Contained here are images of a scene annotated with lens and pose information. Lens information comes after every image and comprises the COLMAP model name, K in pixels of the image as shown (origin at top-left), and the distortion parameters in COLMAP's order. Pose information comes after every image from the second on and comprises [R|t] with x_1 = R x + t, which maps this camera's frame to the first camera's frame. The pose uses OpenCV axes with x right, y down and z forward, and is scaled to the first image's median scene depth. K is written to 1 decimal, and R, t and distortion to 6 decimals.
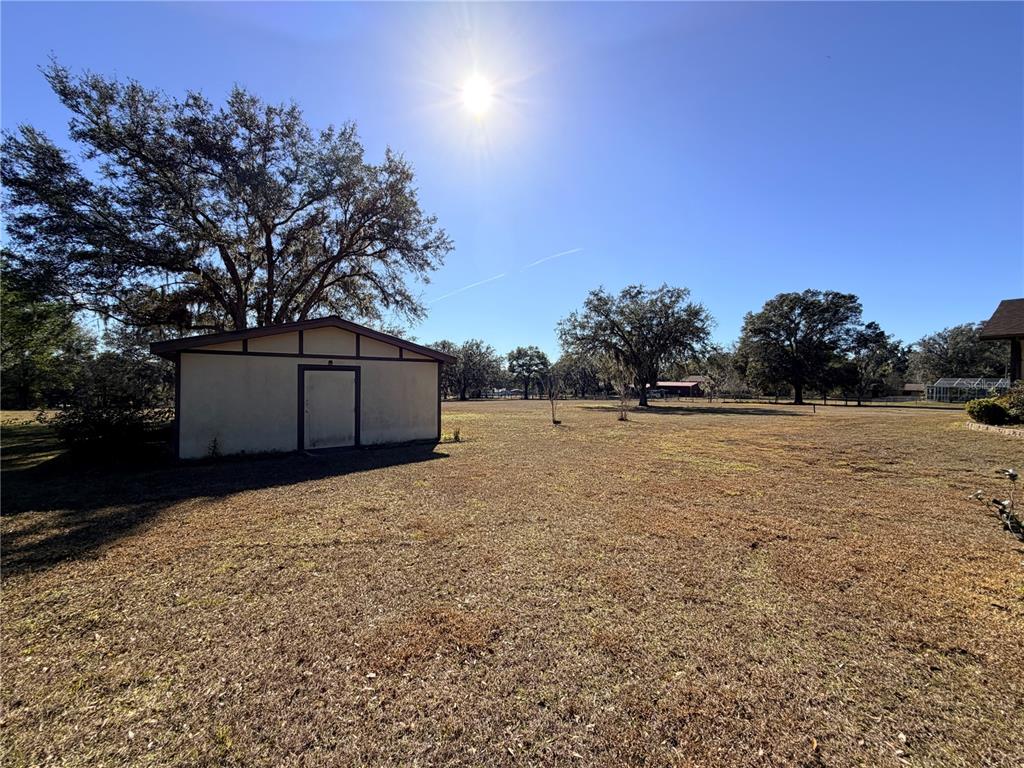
lens RADIAL K [[407.7, 0, 508.9], [0, 407.7, 384.9], [0, 0, 1]] dist [0.000387, 0.000414]
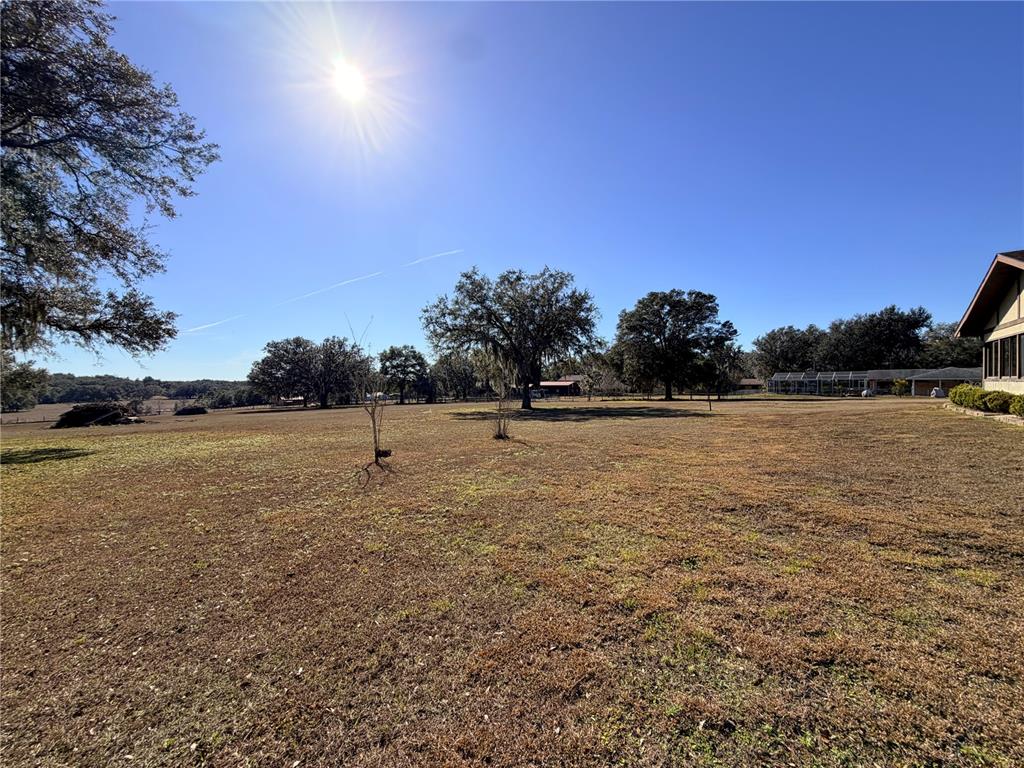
lens RADIAL K [[407.7, 0, 508.9], [0, 407.7, 384.9], [0, 0, 1]] dist [0.000387, 0.000414]
pose [[0.960243, -0.022611, 0.278247, 0.040603], [0.024243, 0.999703, -0.002426, 0.001884], [-0.278109, 0.009075, 0.960507, 0.133455]]
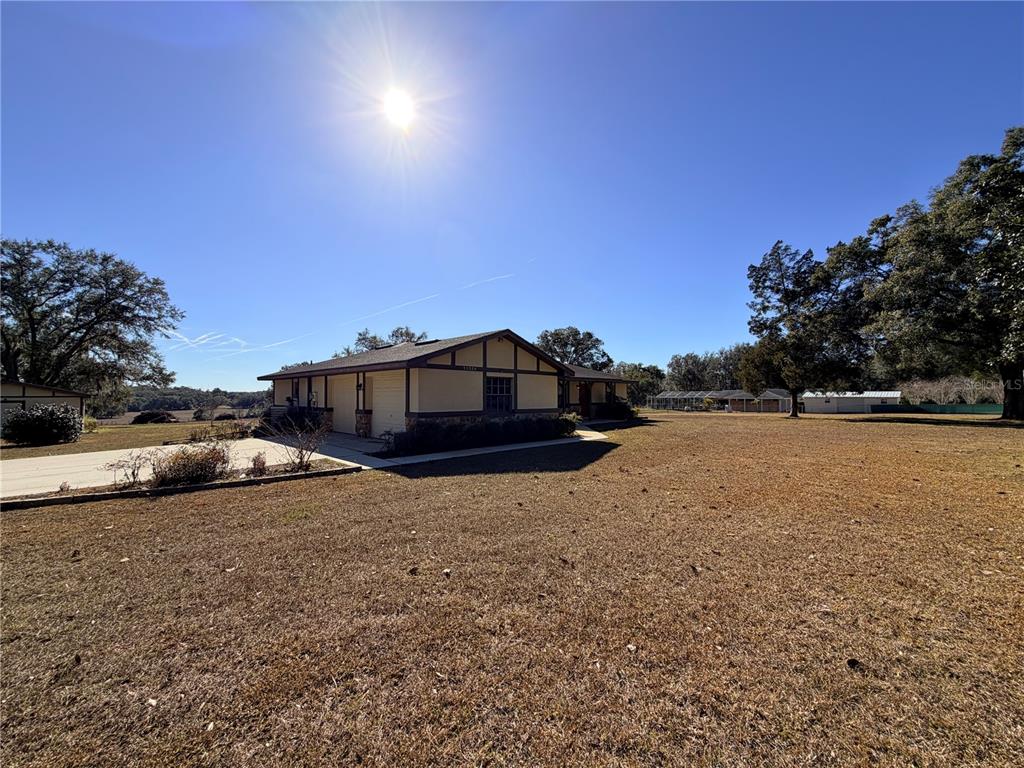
lens RADIAL K [[409.1, 0, 506.3], [0, 409.1, 387.5], [0, 0, 1]] dist [0.000875, 0.000176]
pose [[0.985282, -0.013710, 0.170383, 0.328783], [0.018698, 0.999441, -0.027705, -0.001146], [-0.169908, 0.030483, 0.984988, -0.296283]]
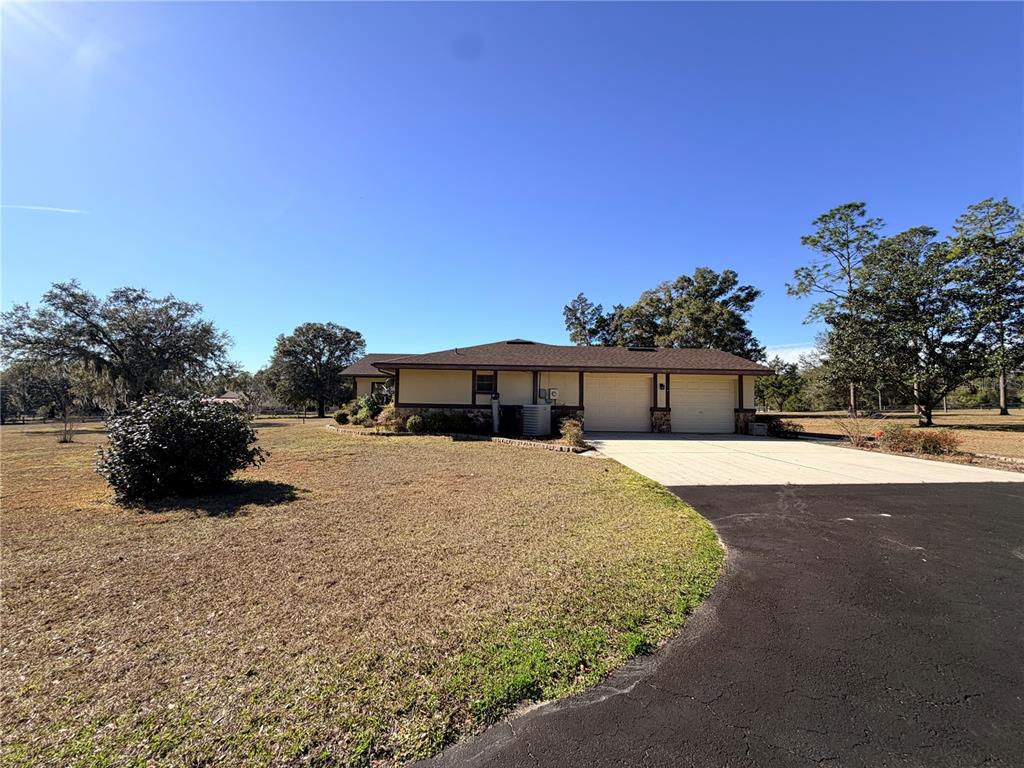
lens RADIAL K [[407.7, 0, 508.9], [0, 407.7, 384.9], [0, 0, 1]] dist [0.000387, 0.000414]
pose [[0.546658, 0.029270, 0.836844, 0.019336], [0.004232, 0.999280, -0.037716, -0.001199], [-0.837345, 0.024159, 0.546141, -0.108678]]
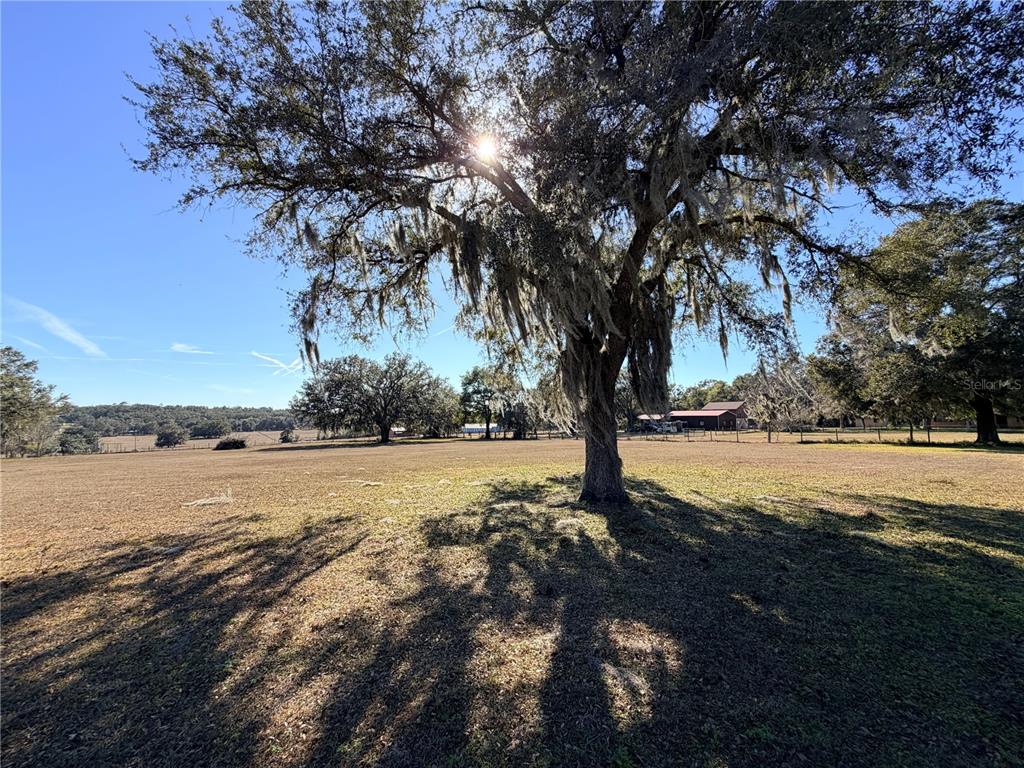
lens RADIAL K [[407.7, 0, 508.9], [0, 407.7, 384.9], [0, 0, 1]] dist [0.000387, 0.000414]
pose [[0.999251, -0.026487, -0.028209, 0.213875], [0.023883, 0.995748, -0.088974, 0.010995], [0.030445, 0.088233, 0.995634, 0.583444]]
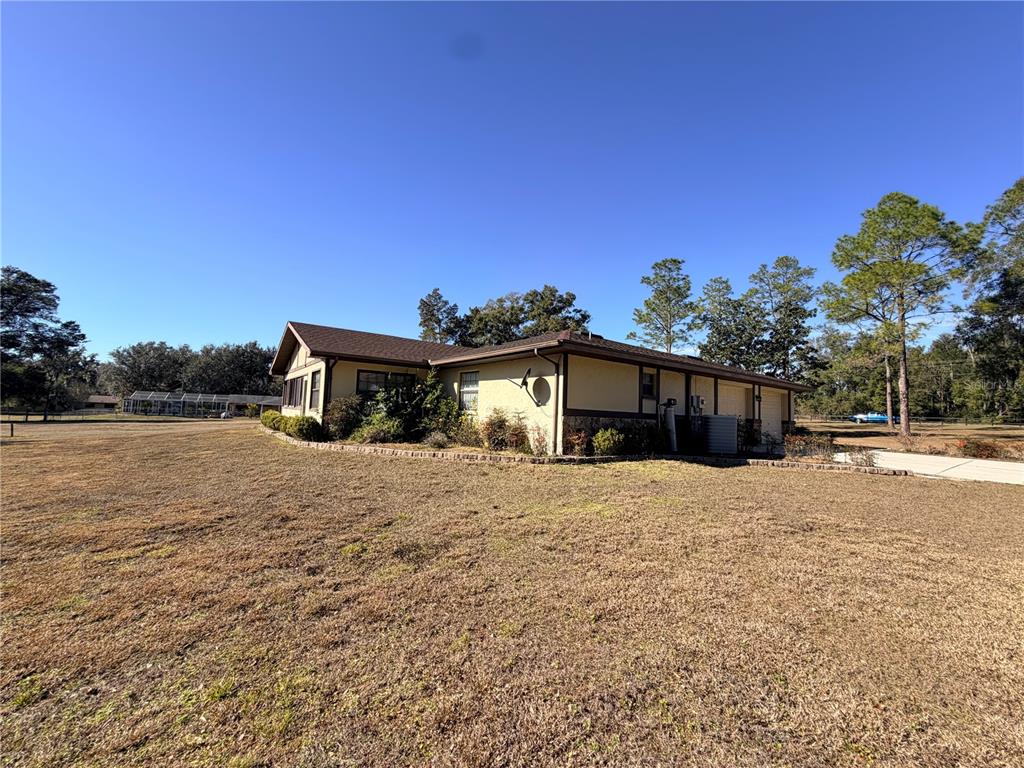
lens RADIAL K [[407.7, 0, 508.9], [0, 407.7, 384.9], [0, 0, 1]] dist [0.000387, 0.000414]
pose [[-0.020543, 0.053983, 0.998331, 0.036409], [-0.025590, 0.998186, -0.054502, 0.000233], [-0.999461, -0.026667, -0.019124, 0.106904]]
